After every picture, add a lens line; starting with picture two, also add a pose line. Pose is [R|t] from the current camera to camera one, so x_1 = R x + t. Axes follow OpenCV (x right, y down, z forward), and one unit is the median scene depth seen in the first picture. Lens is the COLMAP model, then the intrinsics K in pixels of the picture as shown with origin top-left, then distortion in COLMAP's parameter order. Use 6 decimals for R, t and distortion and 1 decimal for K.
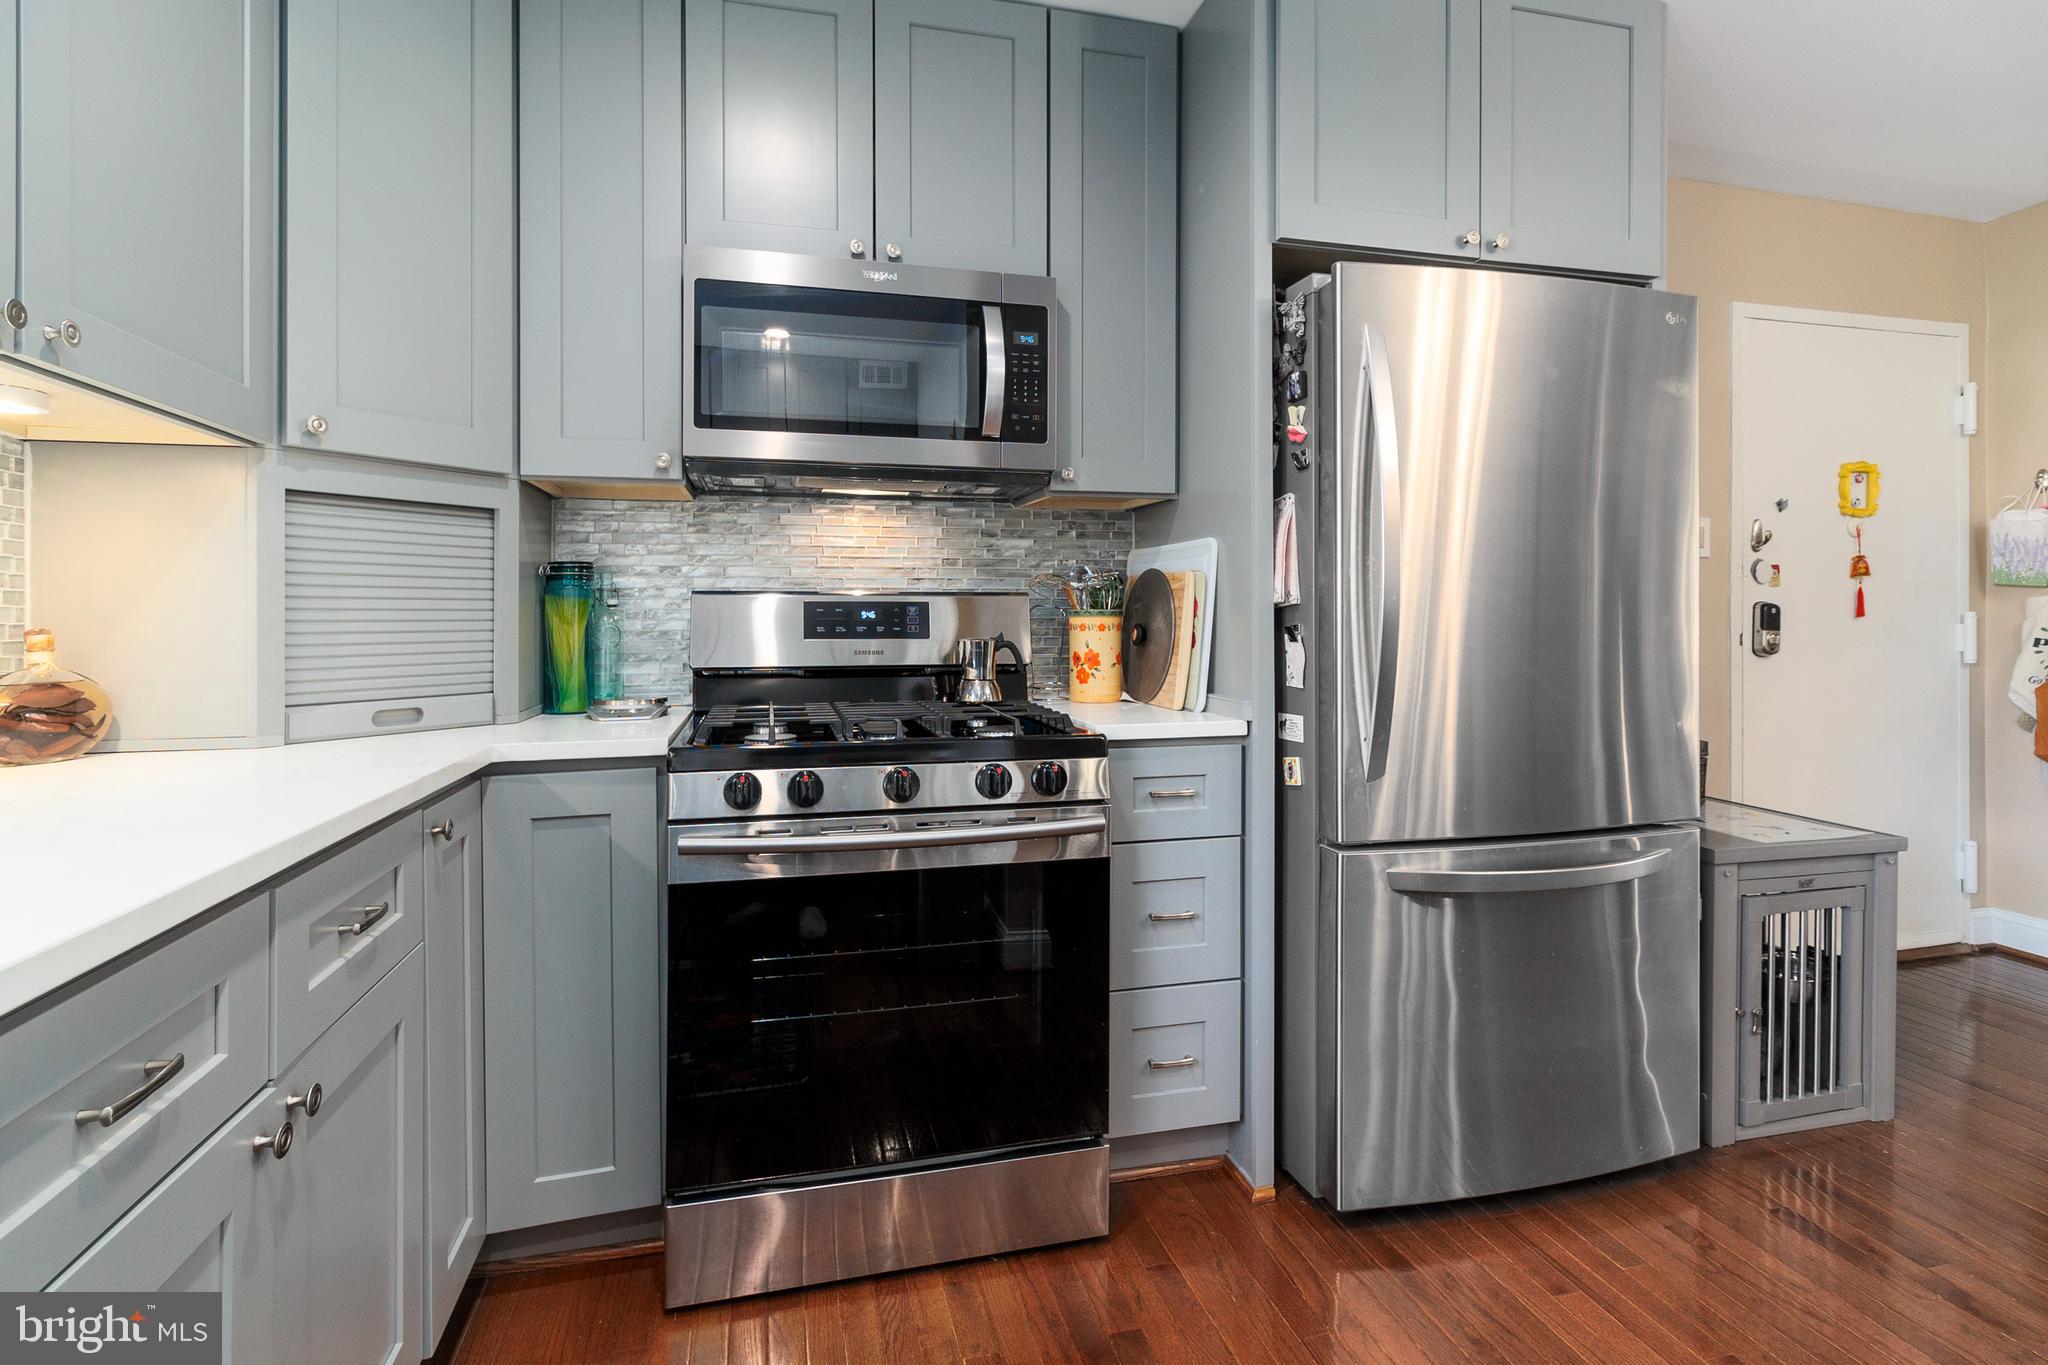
lens RADIAL K [[960.4, 0, 1018.4], [0, 960.4, 652.1], [0, 0, 1]] dist [-0.000173, -0.000306]
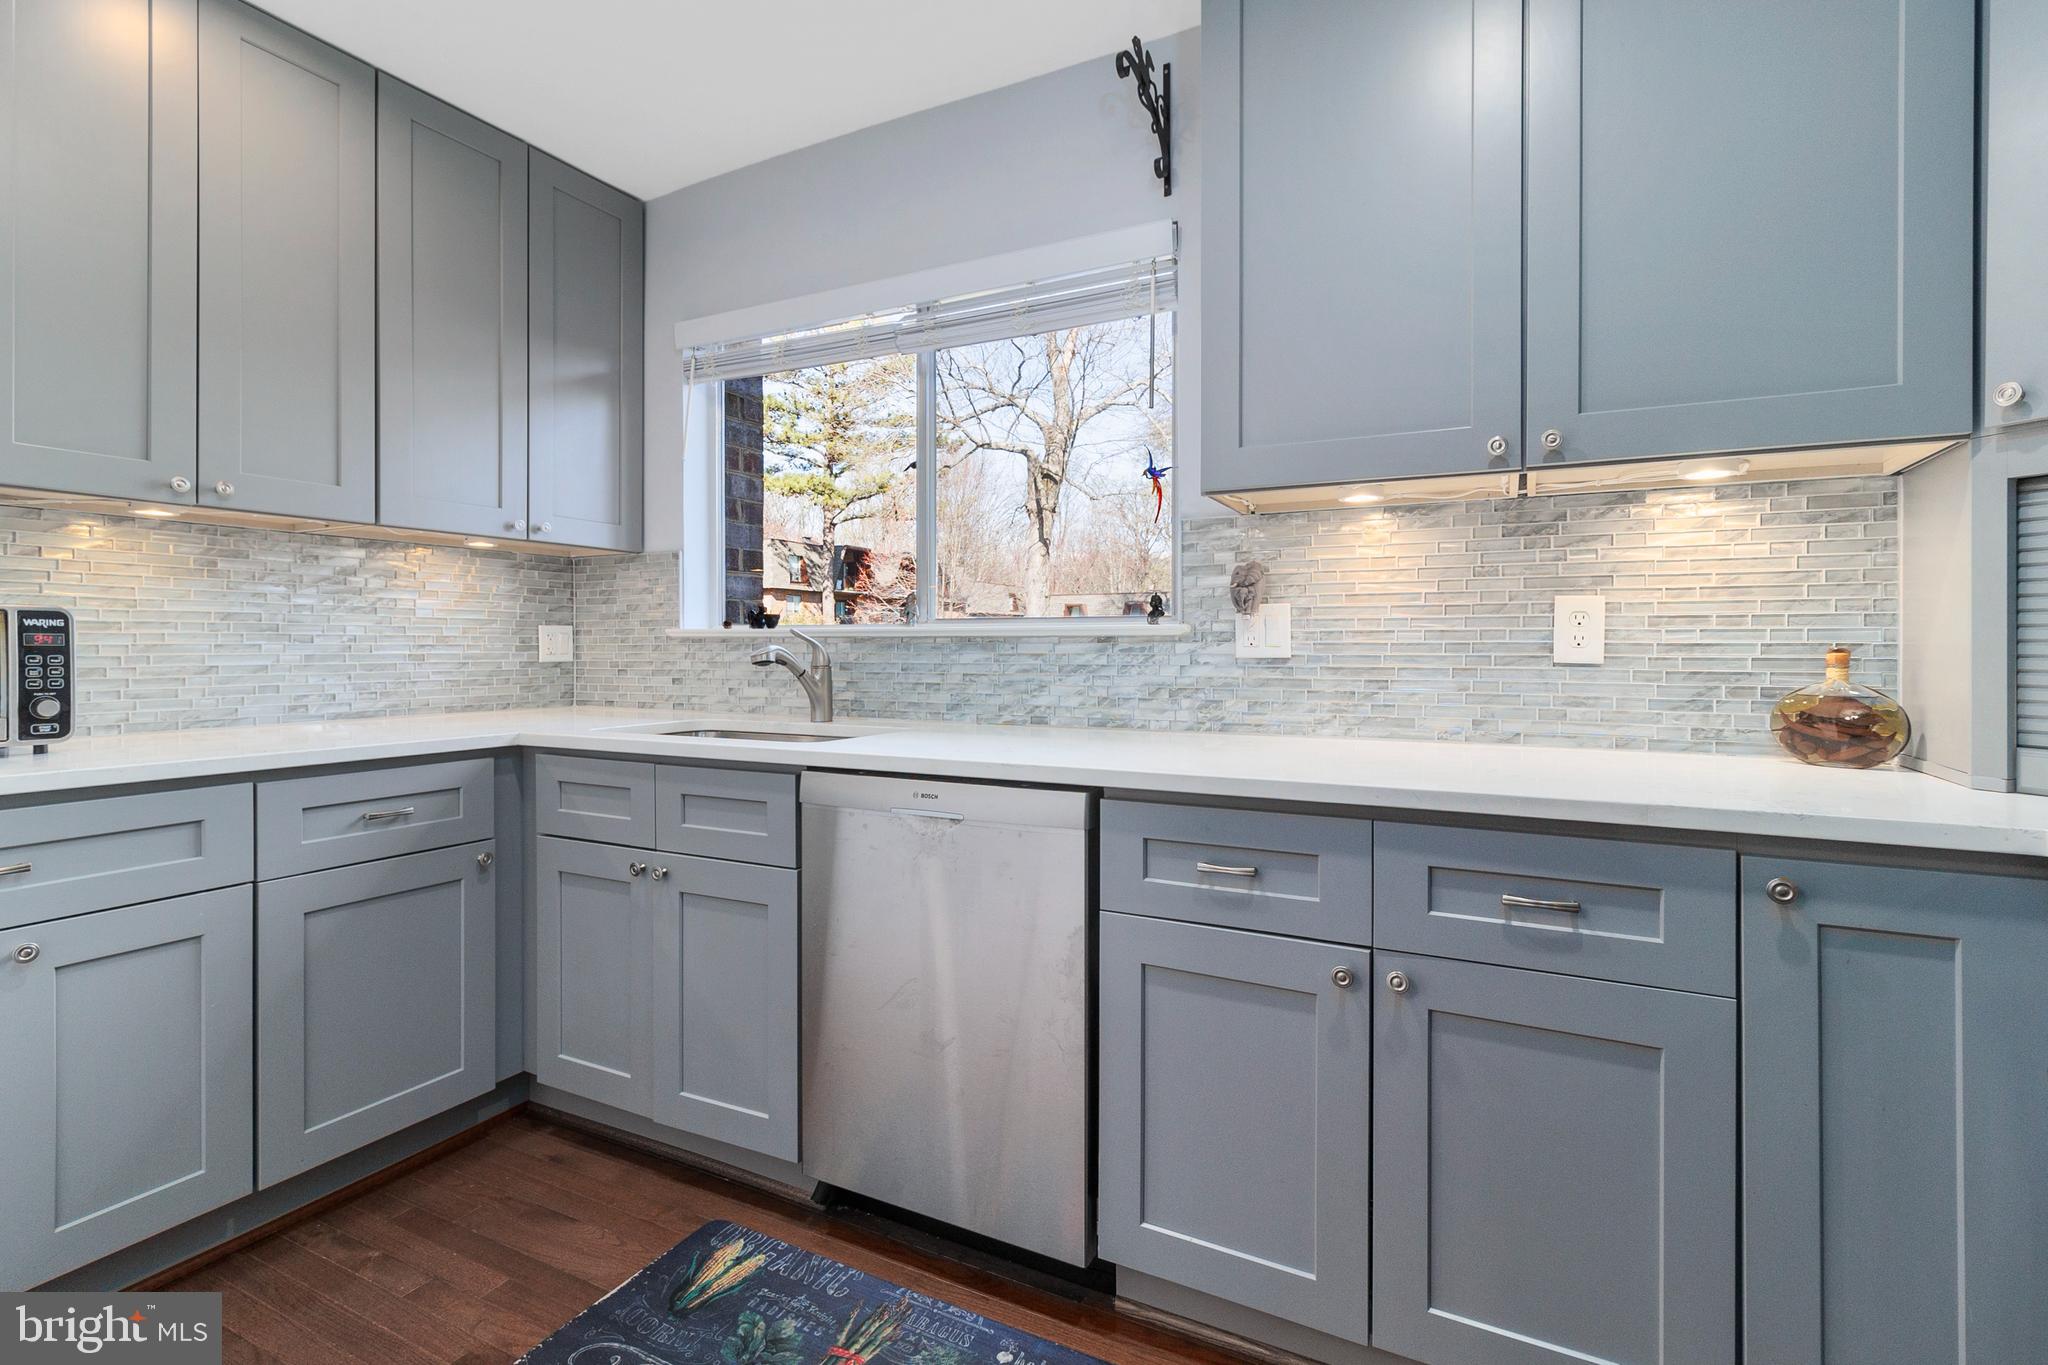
lens RADIAL K [[960.4, 0, 1018.4], [0, 960.4, 652.1], [0, 0, 1]] dist [-0.000173, -0.000306]
pose [[-0.663770, 0.007272, -0.747901, 0.421225], [-0.028673, 0.998970, 0.035161, -0.028172], [0.747387, 0.044783, -0.662878, 0.937665]]
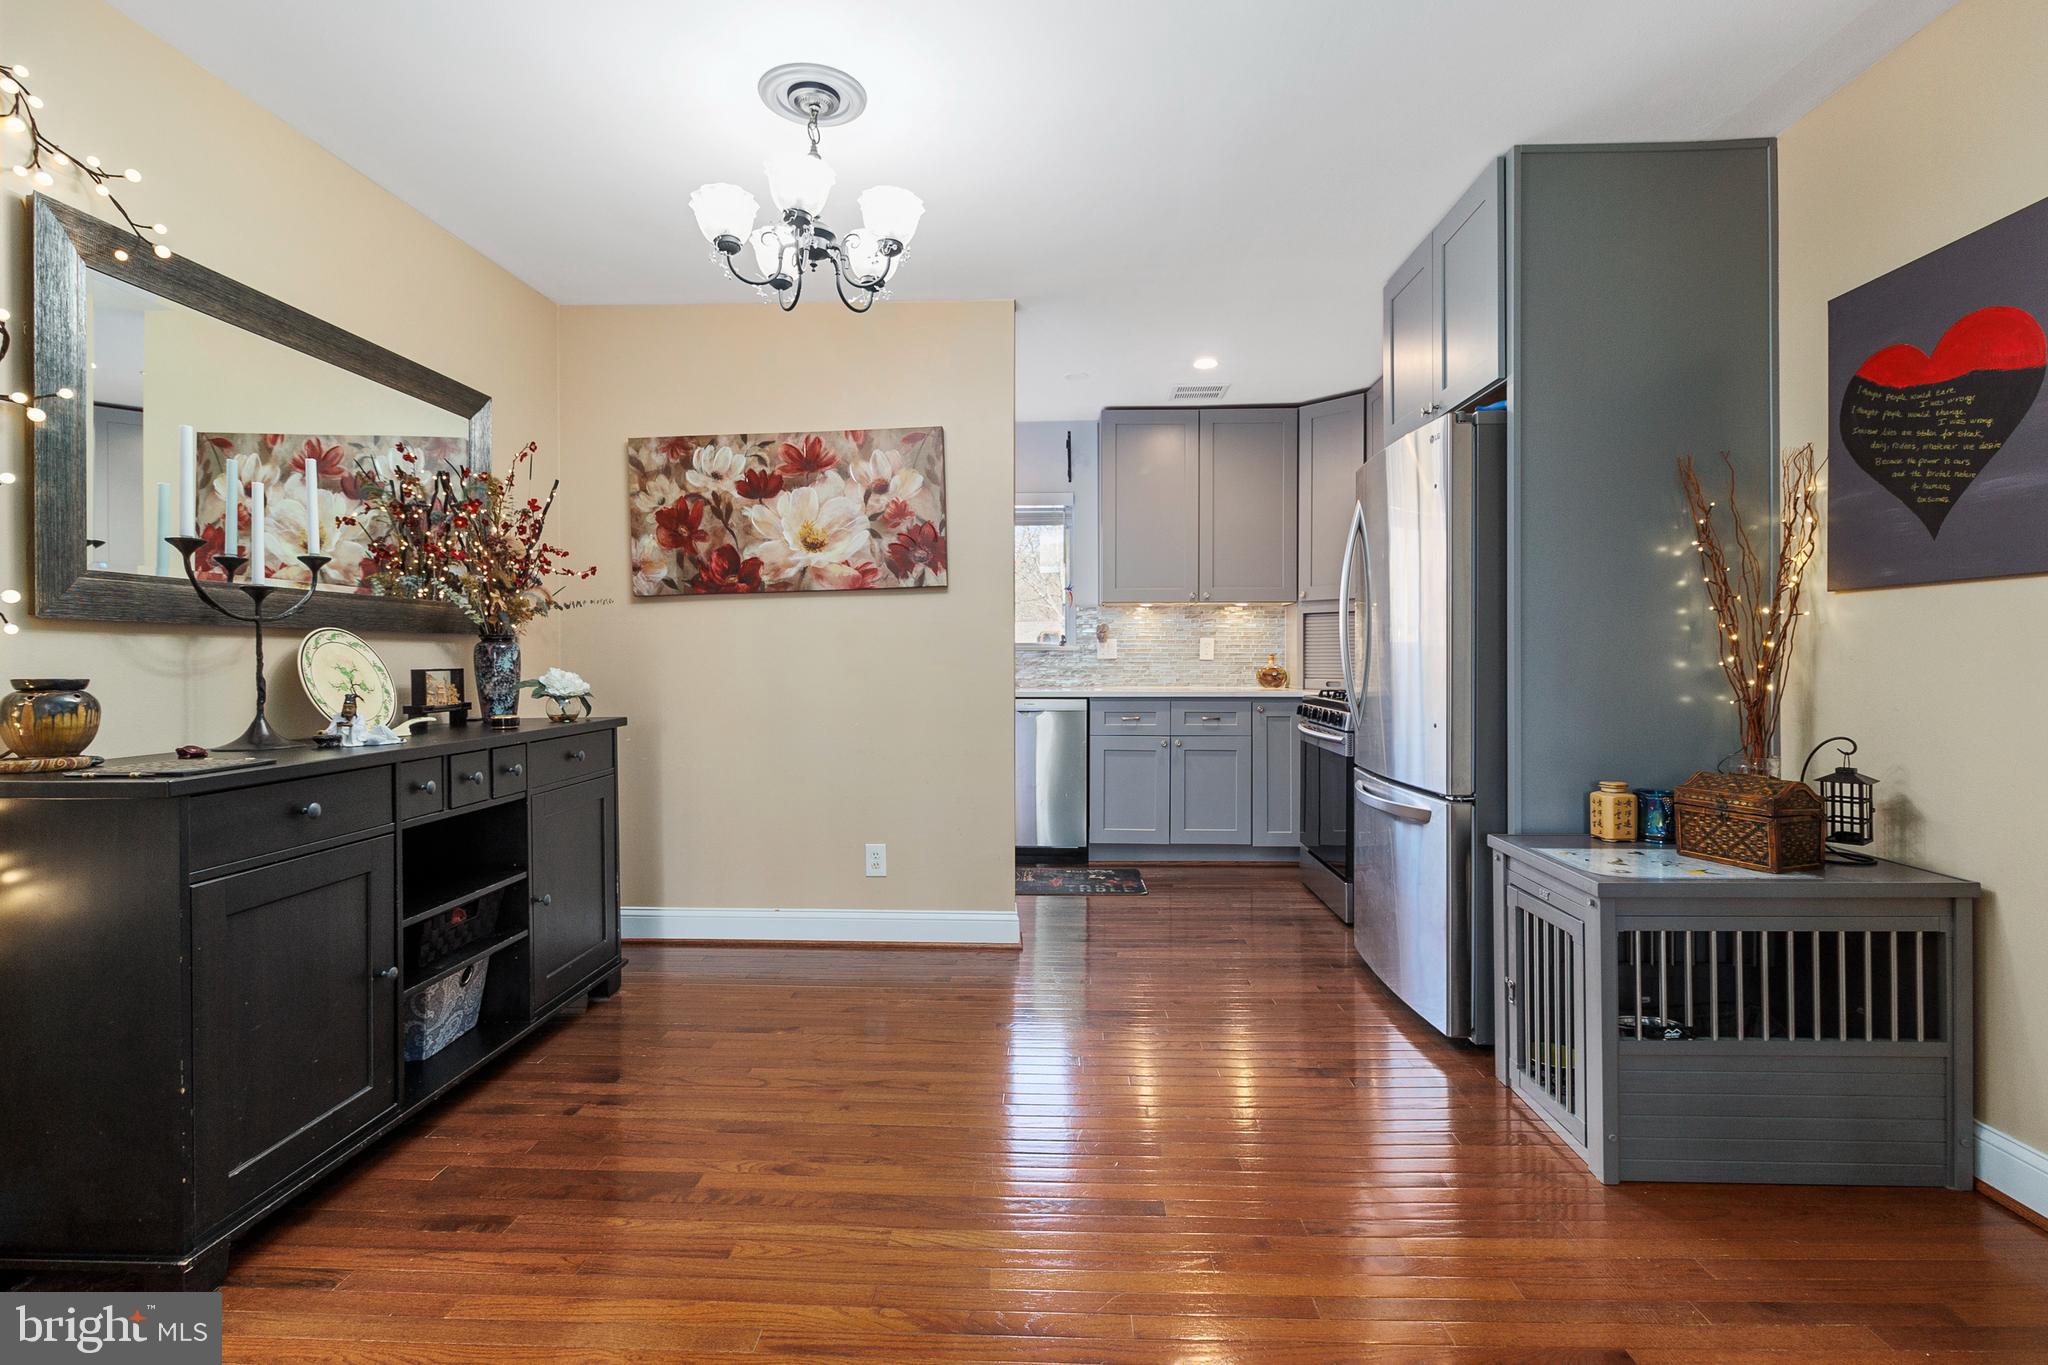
lens RADIAL K [[960.4, 0, 1018.4], [0, 960.4, 652.1], [0, 0, 1]] dist [-0.000173, -0.000306]
pose [[-0.290220, -0.003923, -0.956952, 3.002829], [-0.038912, 0.999213, 0.007705, -0.022535], [0.956169, 0.039473, -0.290144, 1.057572]]
